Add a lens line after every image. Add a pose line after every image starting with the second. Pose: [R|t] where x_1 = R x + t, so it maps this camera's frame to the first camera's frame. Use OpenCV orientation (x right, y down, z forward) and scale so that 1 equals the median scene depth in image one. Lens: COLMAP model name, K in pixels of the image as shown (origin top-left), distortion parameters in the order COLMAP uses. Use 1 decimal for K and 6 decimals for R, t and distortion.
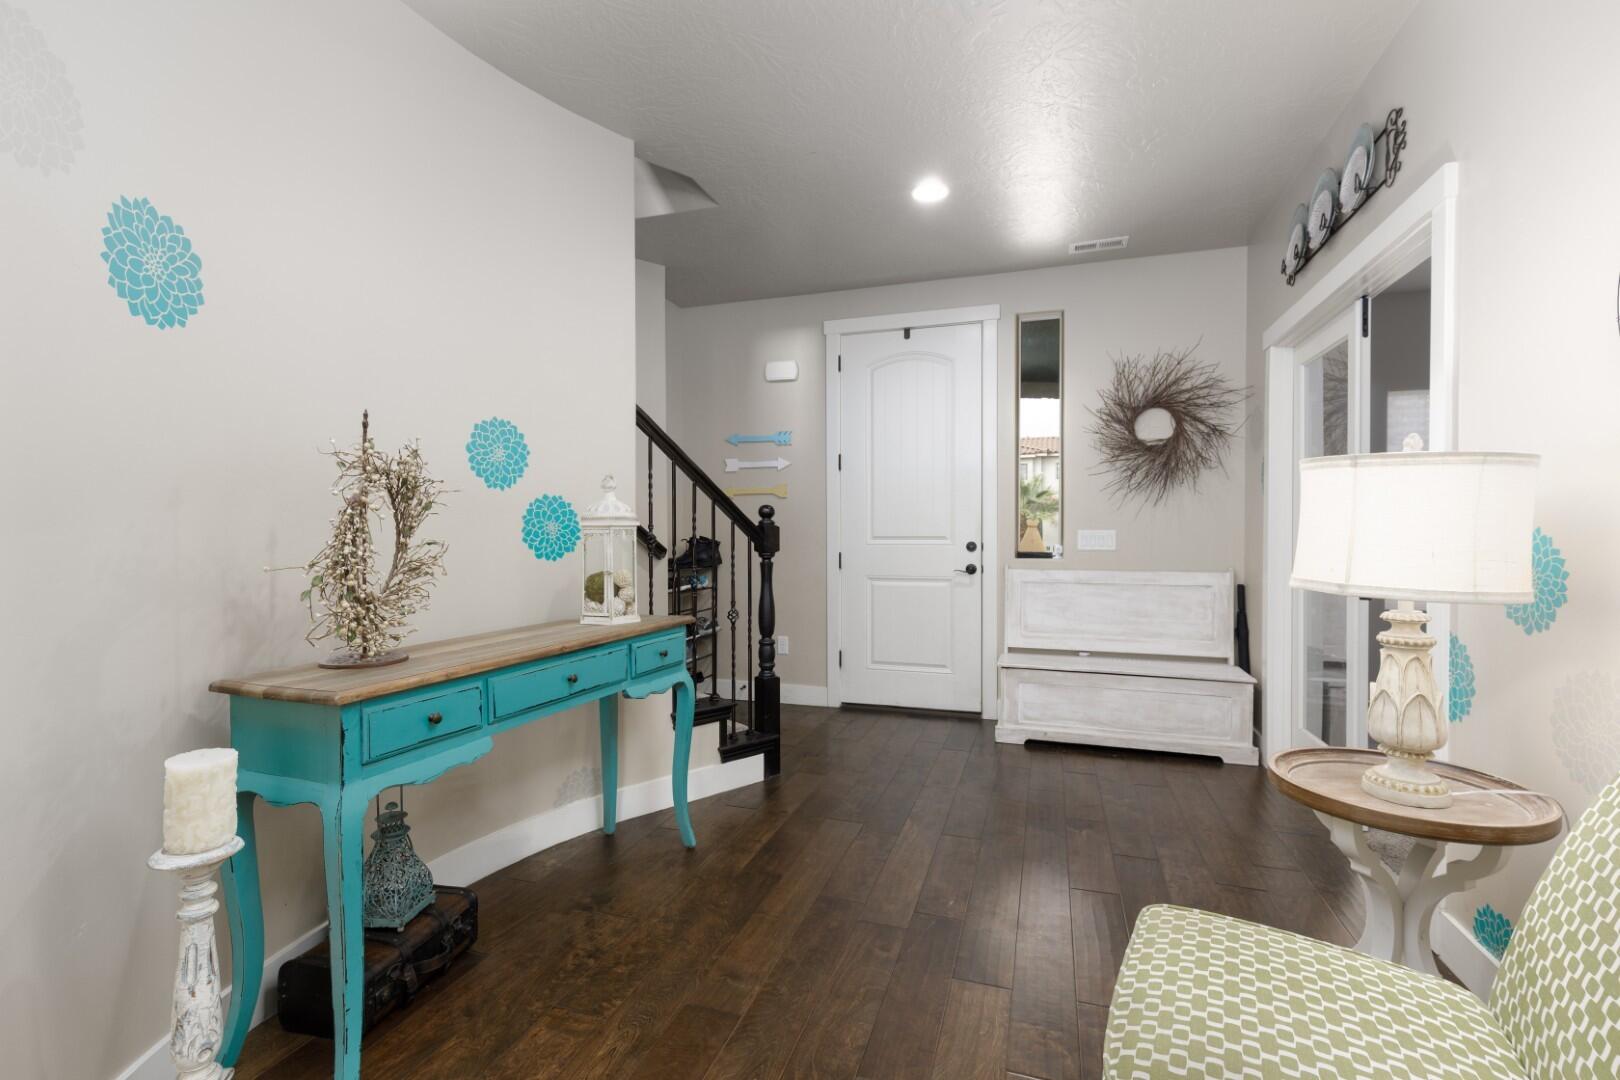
lens RADIAL K [[720.8, 0, 810.7], [0, 720.8, 542.3], [0, 0, 1]] dist [-0.000899, -0.000082]
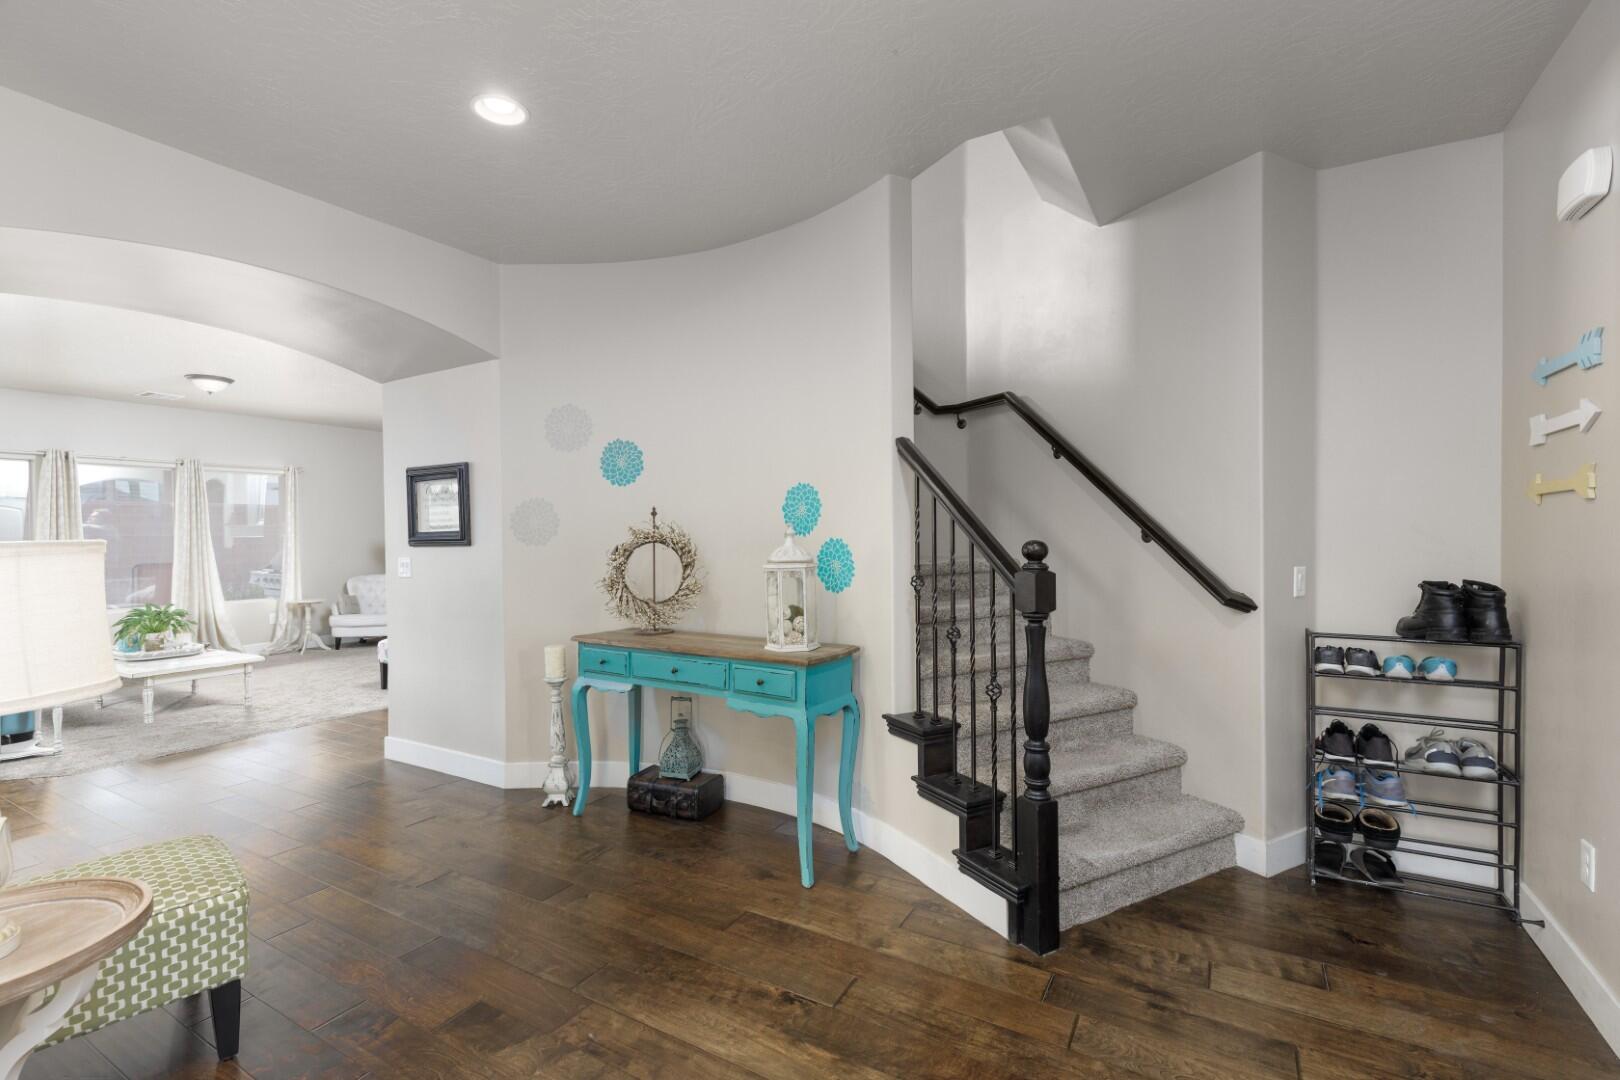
lens RADIAL K [[720.8, 0, 812.4], [0, 720.8, 538.7], [0, 0, 1]] dist [-0.000899, -0.000082]
pose [[-0.205858, 0.006592, -0.978560, 0.837542], [-0.006054, 0.999950, 0.008010, -0.075839], [0.978563, 0.007573, -0.205807, 1.240189]]
